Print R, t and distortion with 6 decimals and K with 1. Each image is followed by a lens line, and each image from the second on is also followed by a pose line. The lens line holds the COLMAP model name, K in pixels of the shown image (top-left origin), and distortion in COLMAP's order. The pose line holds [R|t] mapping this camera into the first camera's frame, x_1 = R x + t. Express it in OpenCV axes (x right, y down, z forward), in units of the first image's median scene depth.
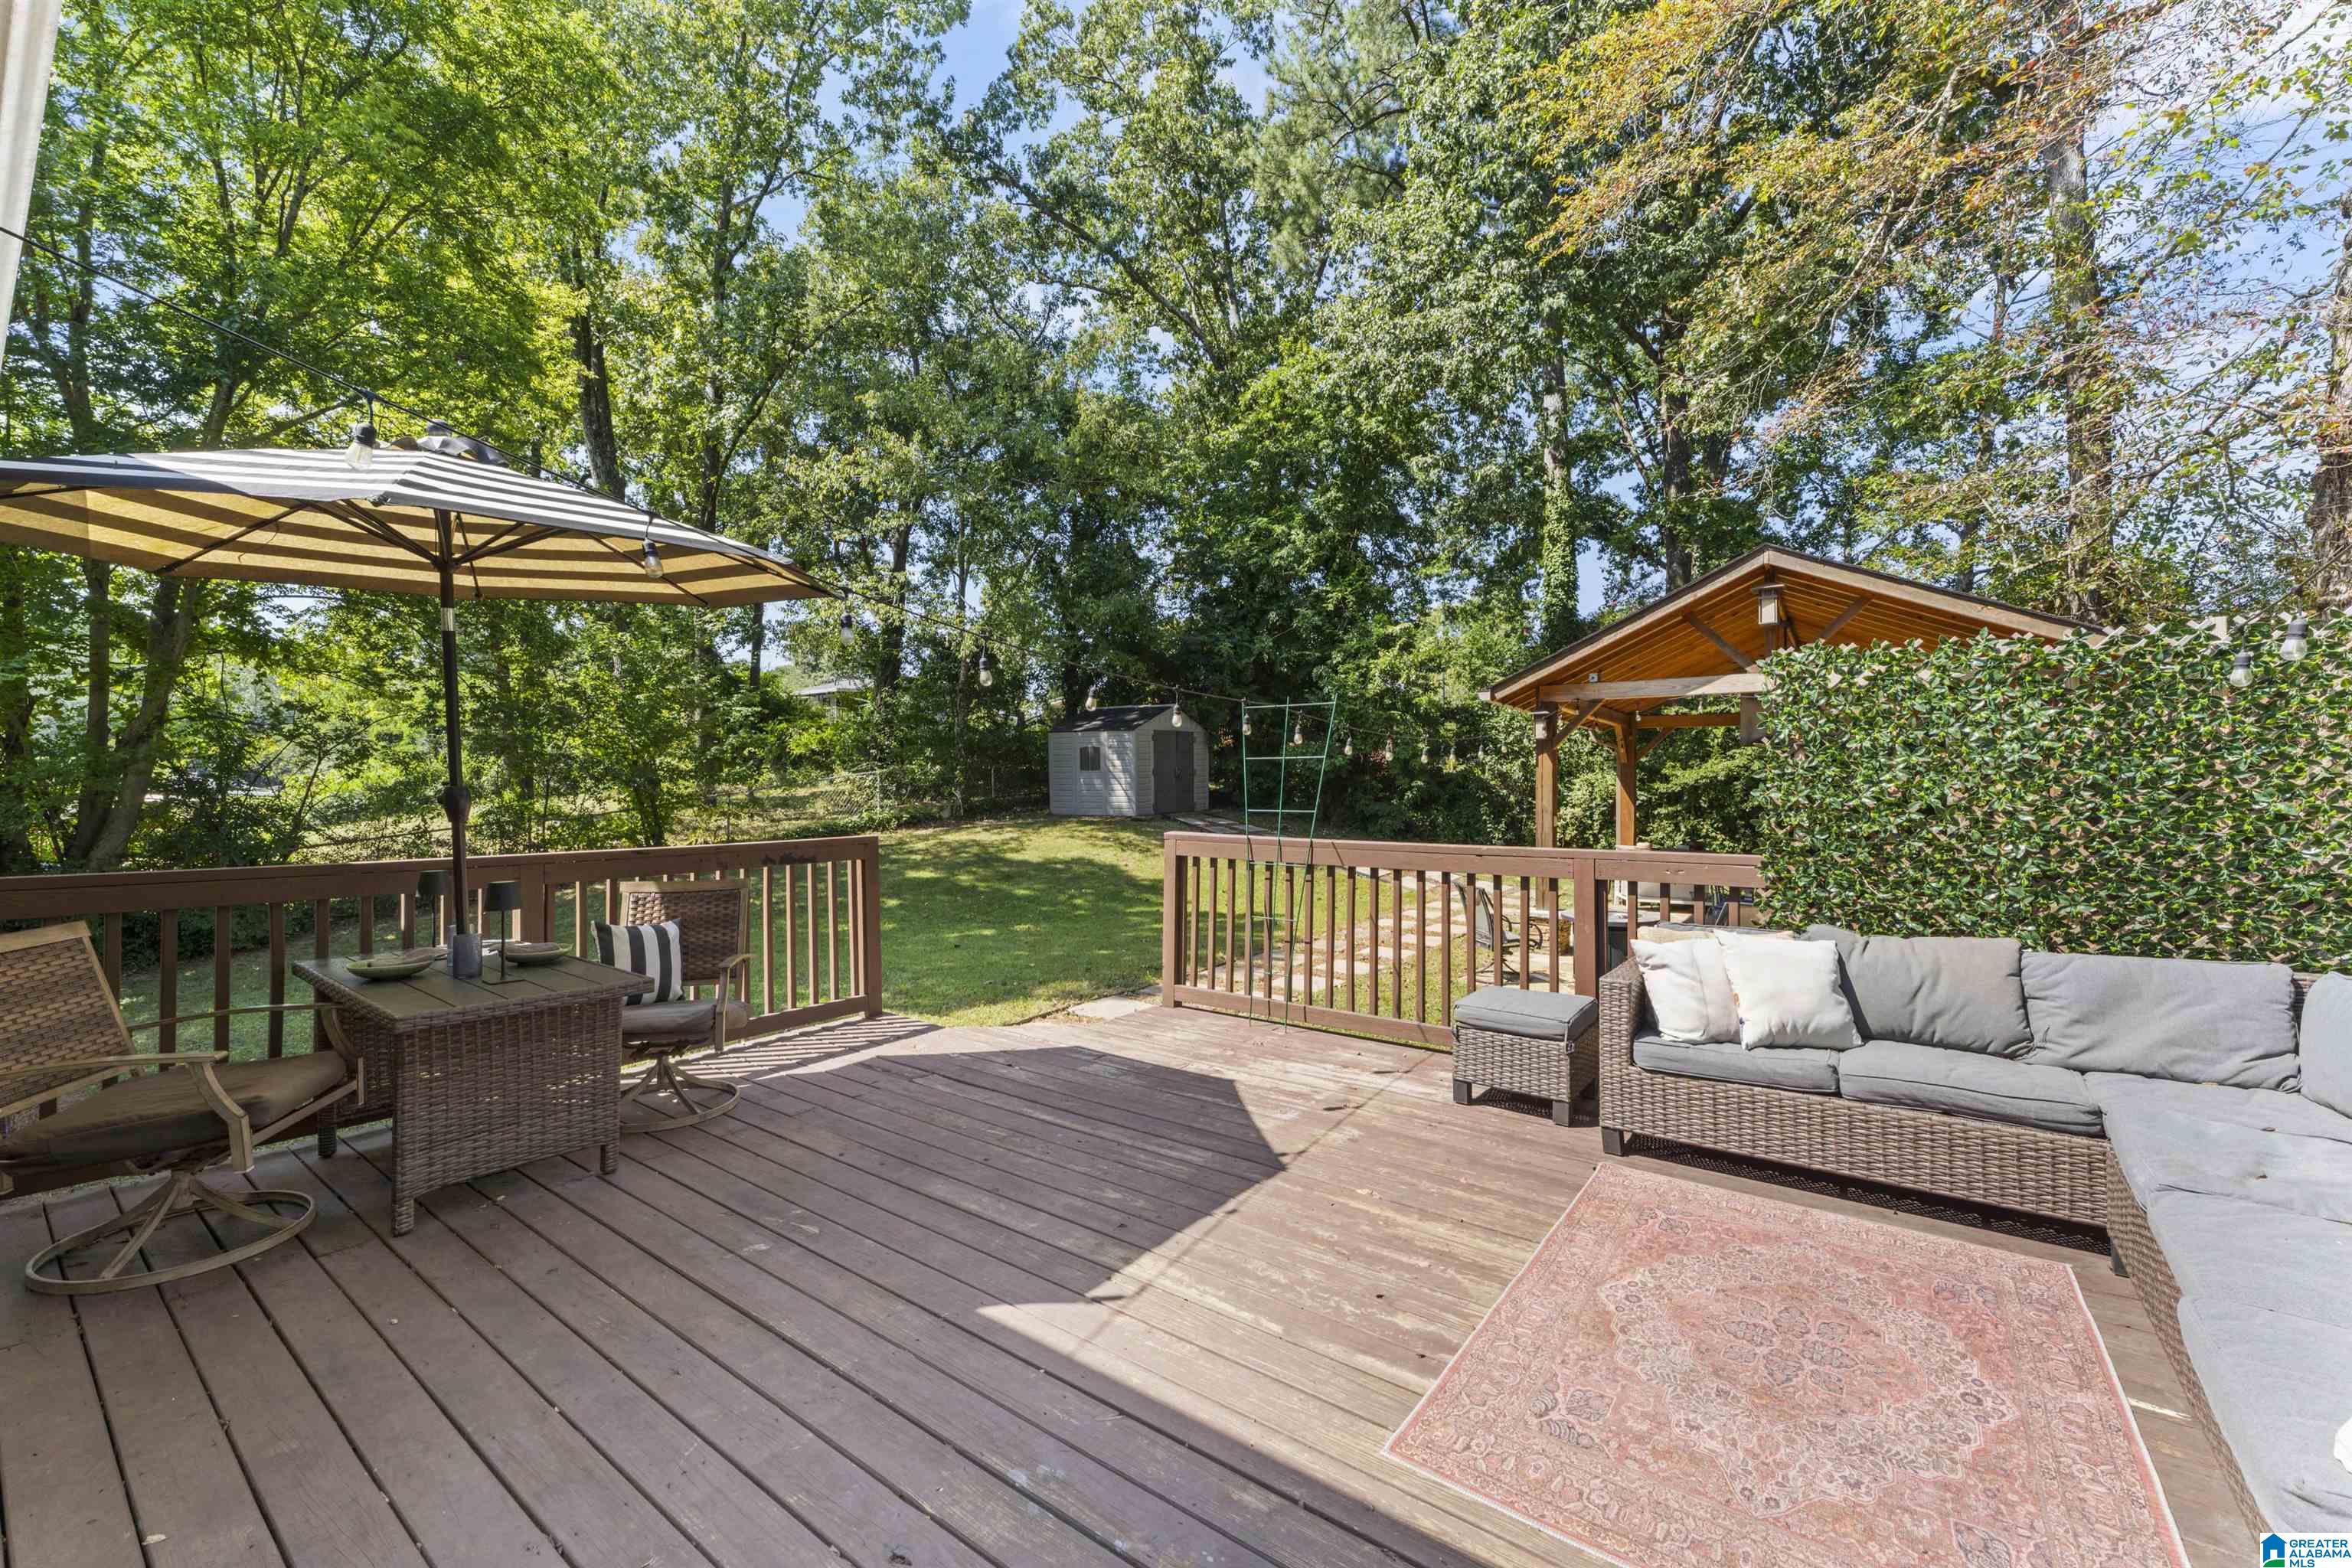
lens RADIAL K [[954.8, 0, 1173.9], [0, 954.8, 783.2], [0, 0, 1]] dist [0.003412, -0.000049]
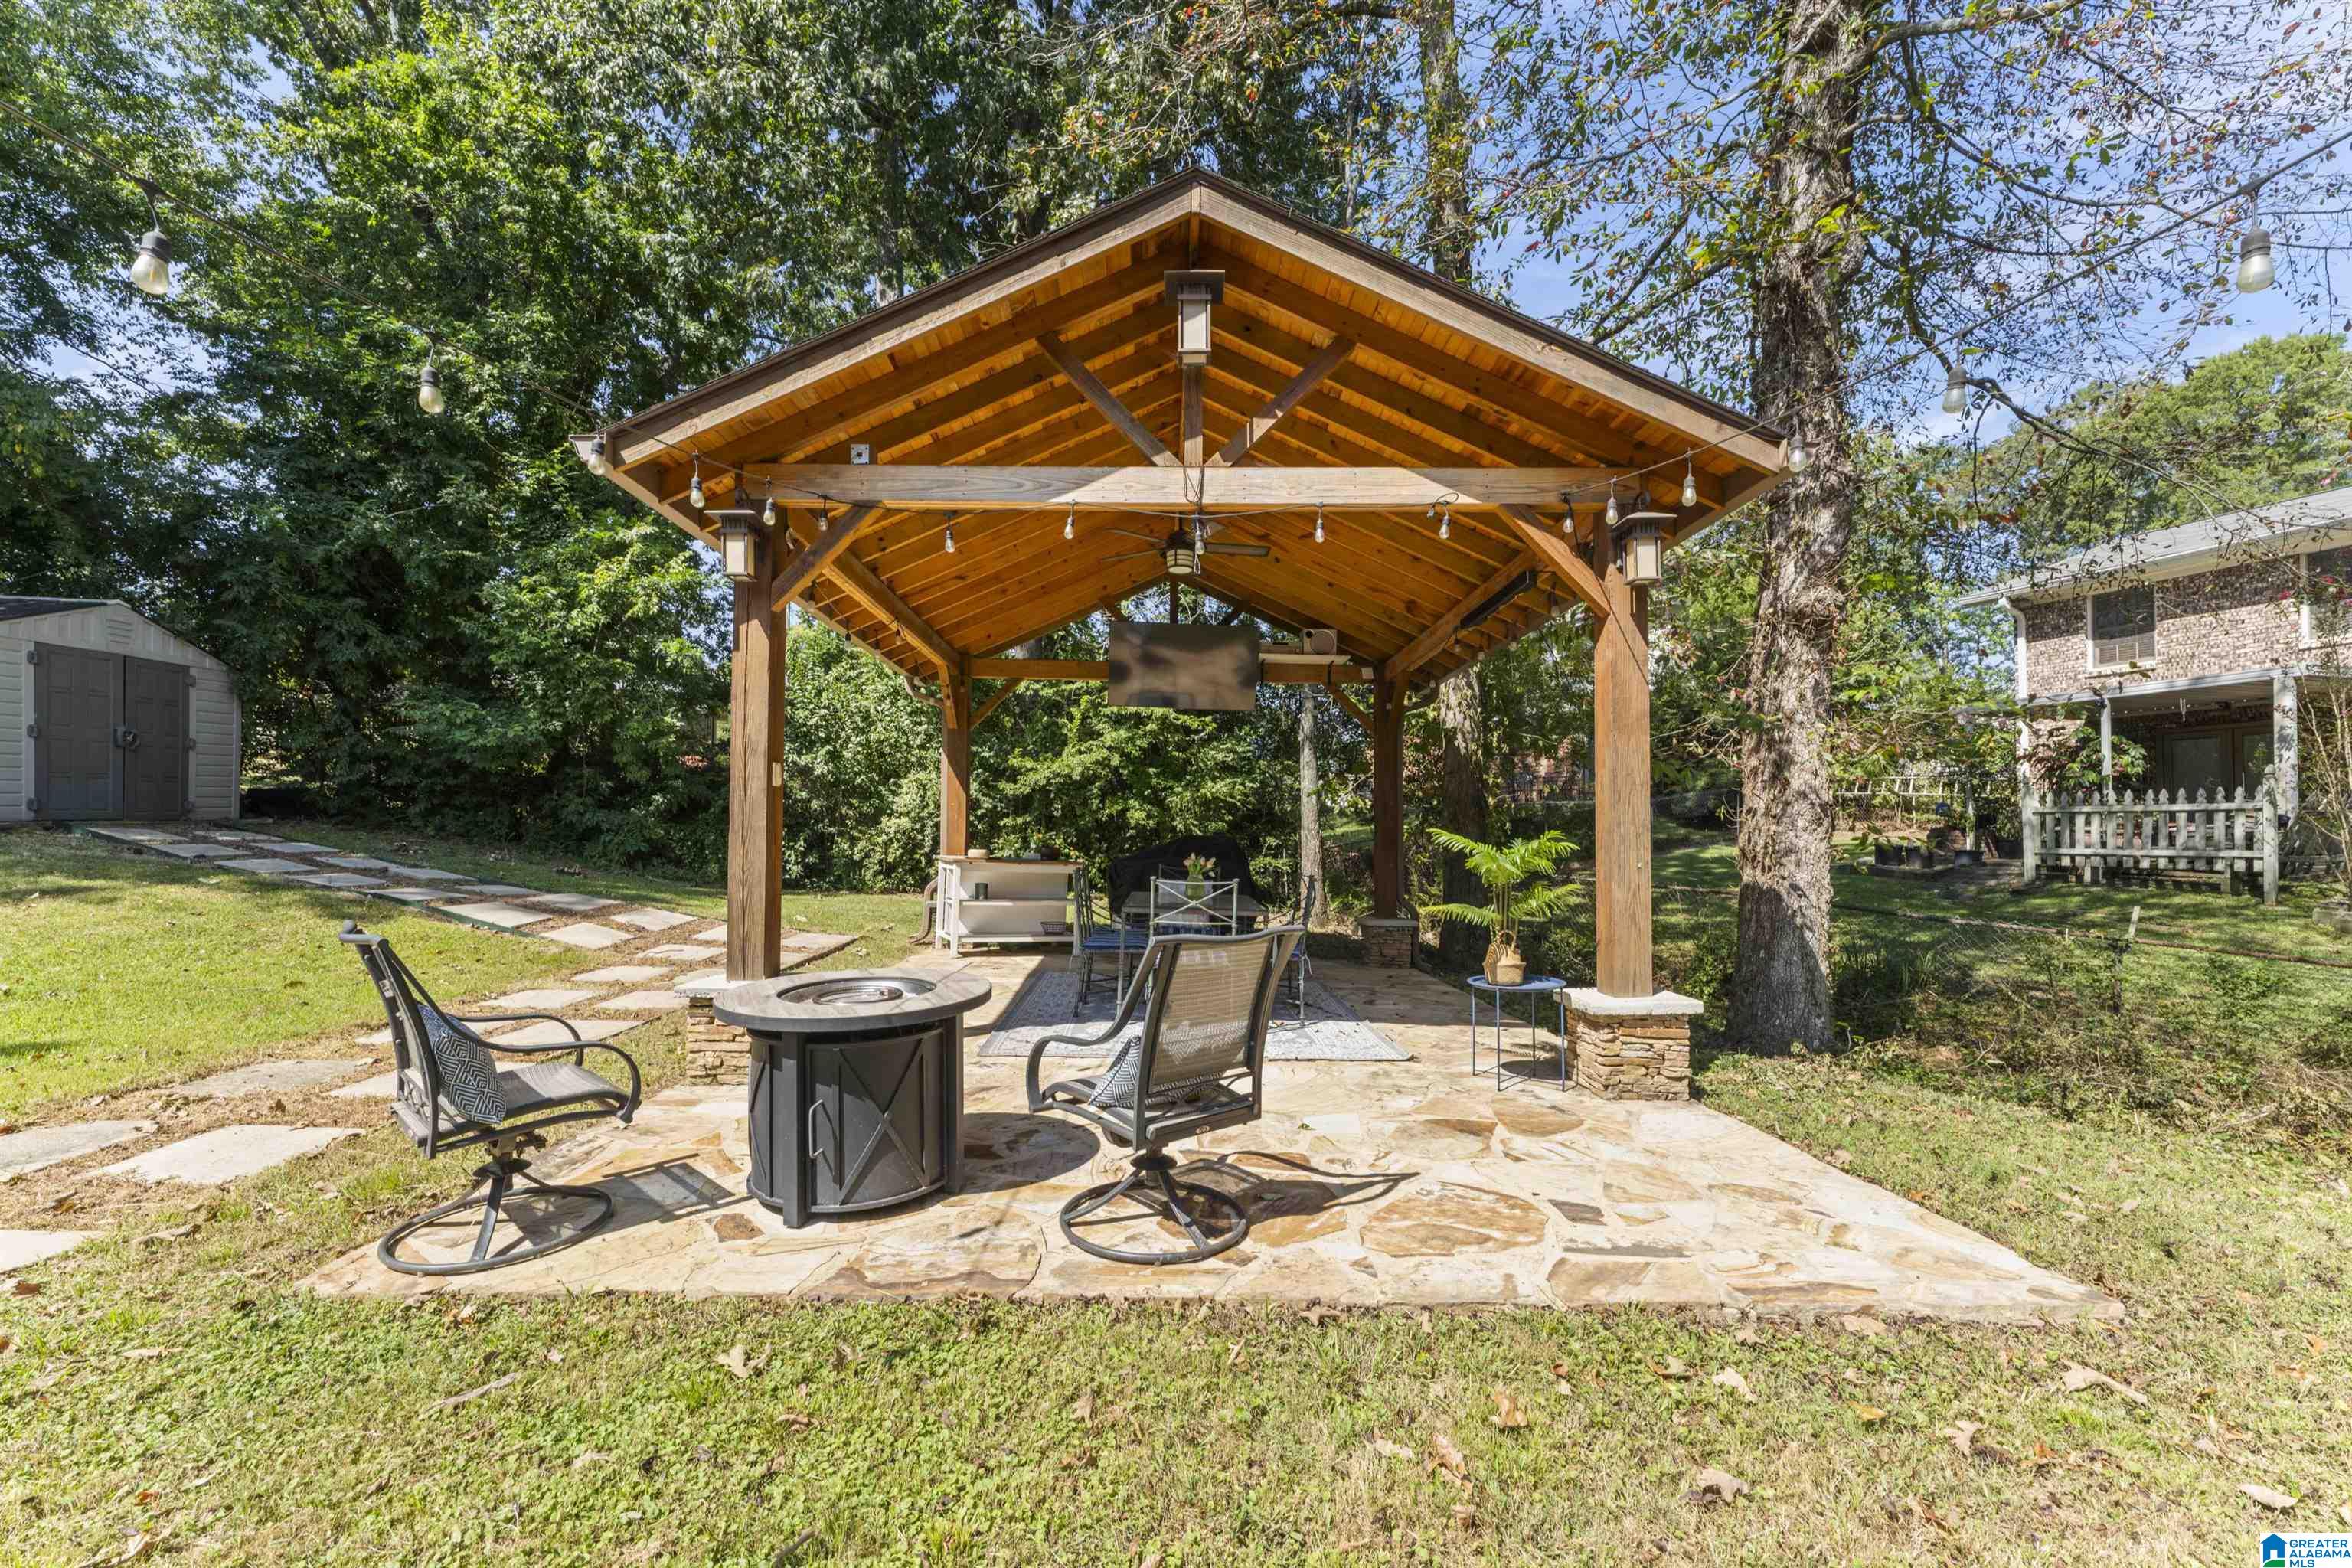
lens RADIAL K [[954.8, 0, 1183.3], [0, 954.8, 824.0], [0, 0, 1]] dist [0.003412, -0.000049]
pose [[0.798914, 0.012590, 0.601313, 0.177781], [-0.009488, 0.999920, -0.008329, 0.040274], [-0.601370, 0.000949, 0.798970, 0.332982]]
